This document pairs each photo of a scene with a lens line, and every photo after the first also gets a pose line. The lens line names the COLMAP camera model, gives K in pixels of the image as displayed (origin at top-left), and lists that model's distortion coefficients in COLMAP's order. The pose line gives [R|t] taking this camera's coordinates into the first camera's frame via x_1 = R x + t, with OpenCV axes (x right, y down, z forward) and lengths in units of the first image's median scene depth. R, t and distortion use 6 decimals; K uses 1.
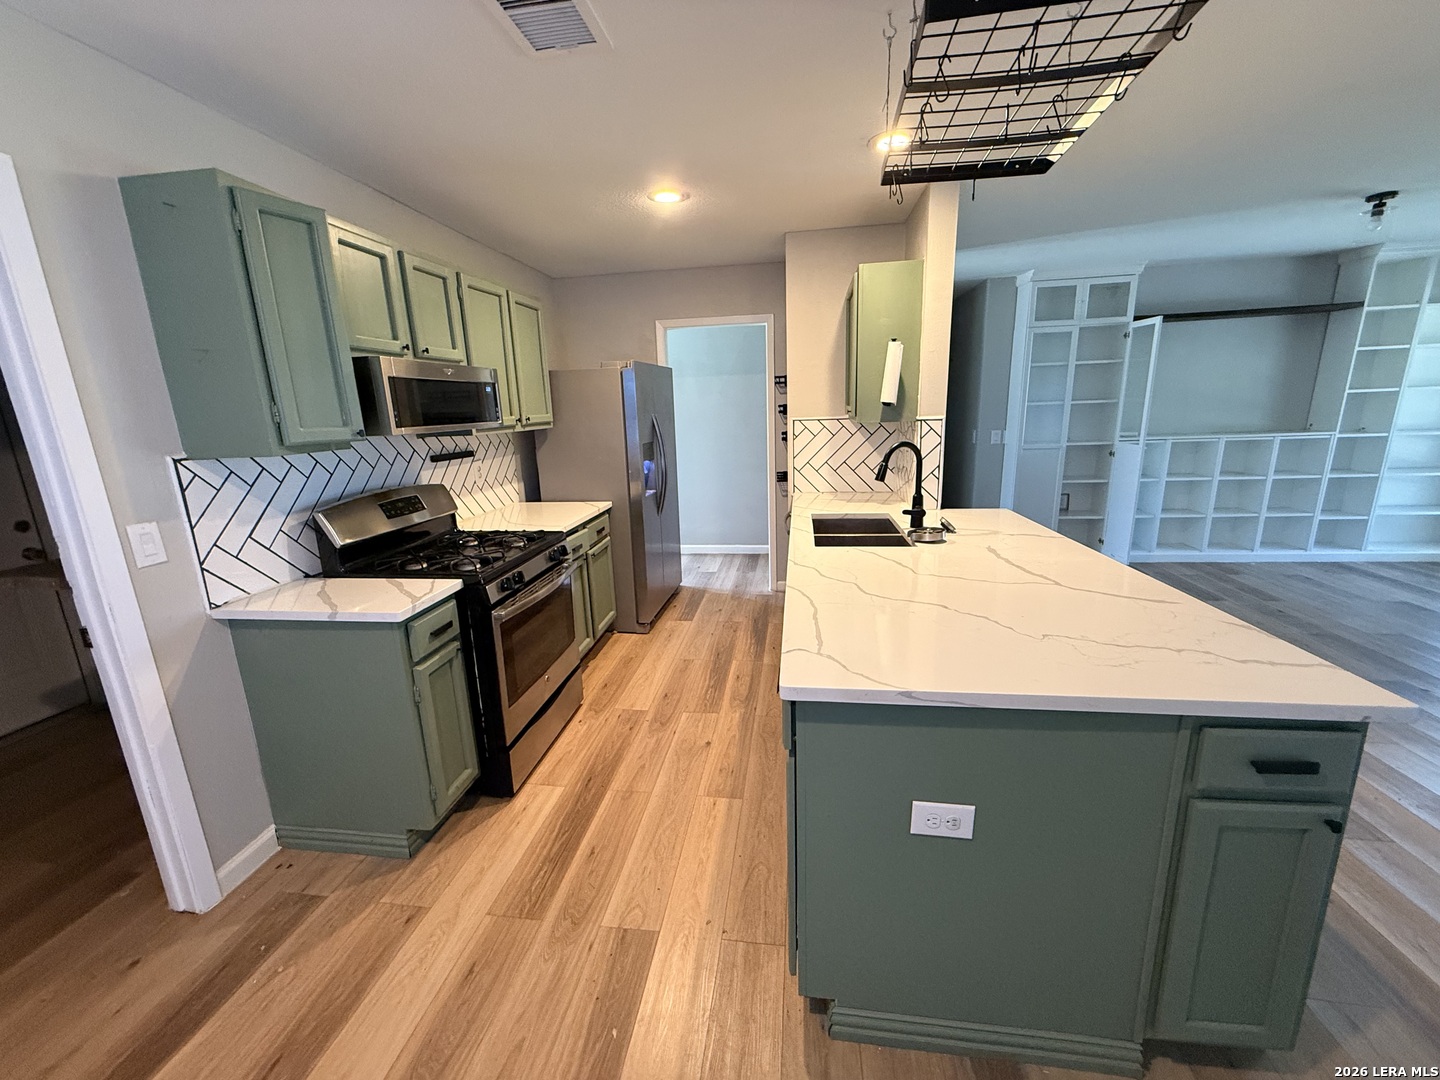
lens RADIAL K [[573.4, 0, 717.4], [0, 573.4, 546.9], [0, 0, 1]] dist [0.000689, -0.005131]
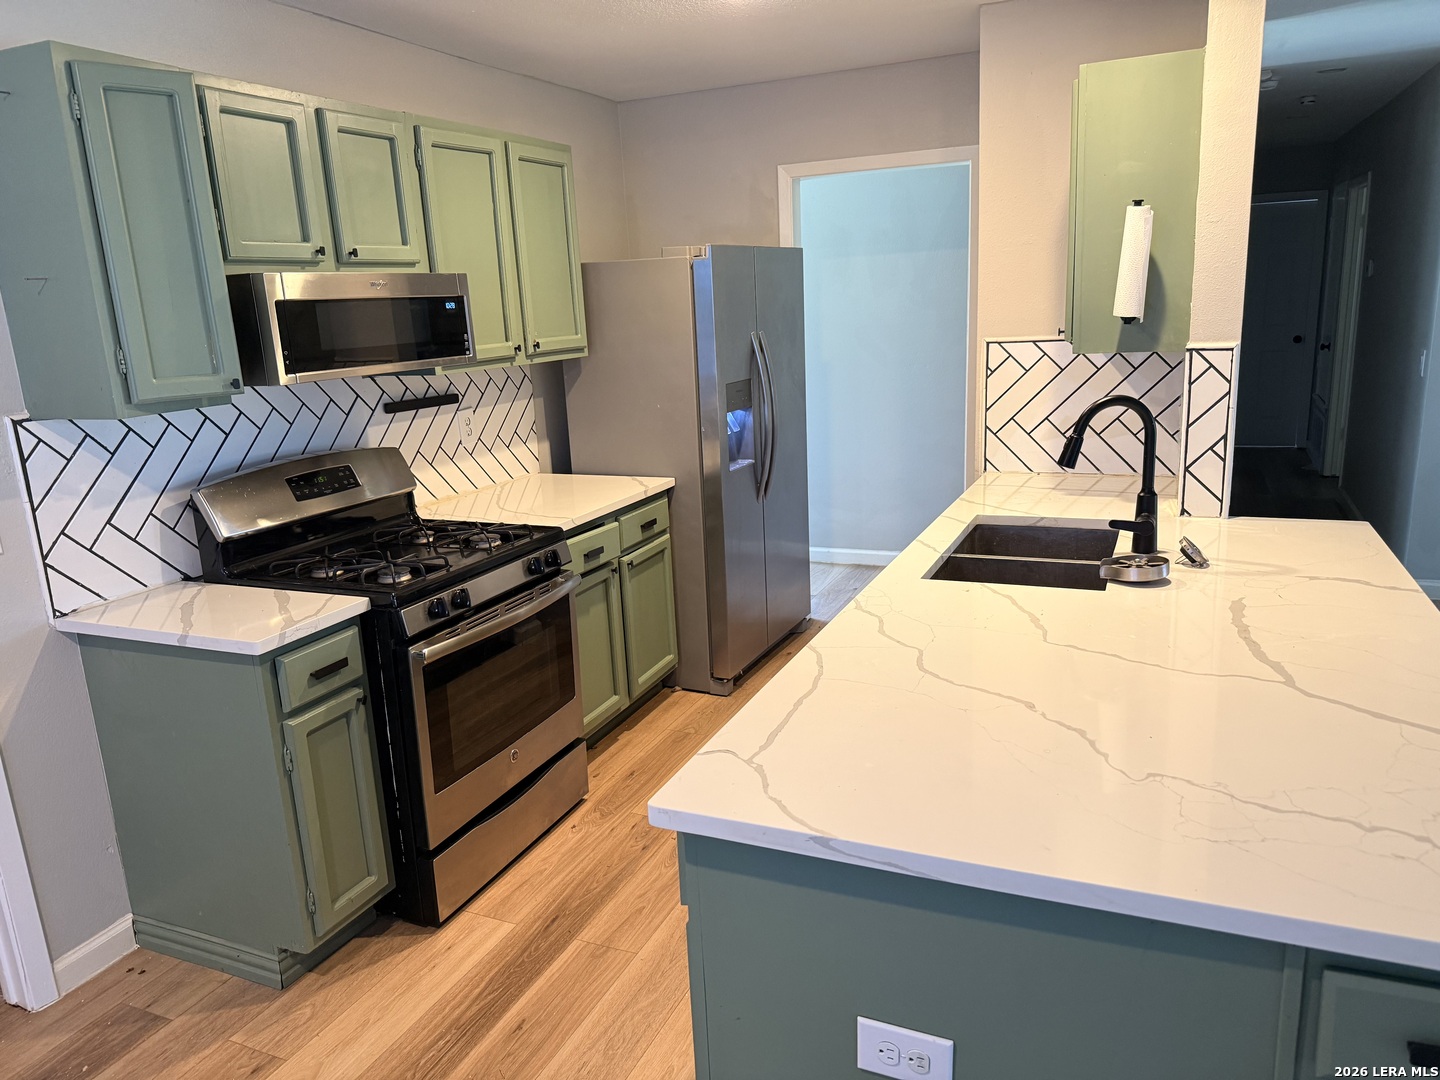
lens RADIAL K [[1017.0, 0, 719.3], [0, 1017.0, 564.7], [0, 0, 1]] dist [0.008923, -0.035578]
pose [[0.962990, 0.055571, -0.263746, 0.253409], [-0.048911, 0.998298, 0.031756, -0.038549], [0.265062, -0.017681, 0.964069, -0.045789]]
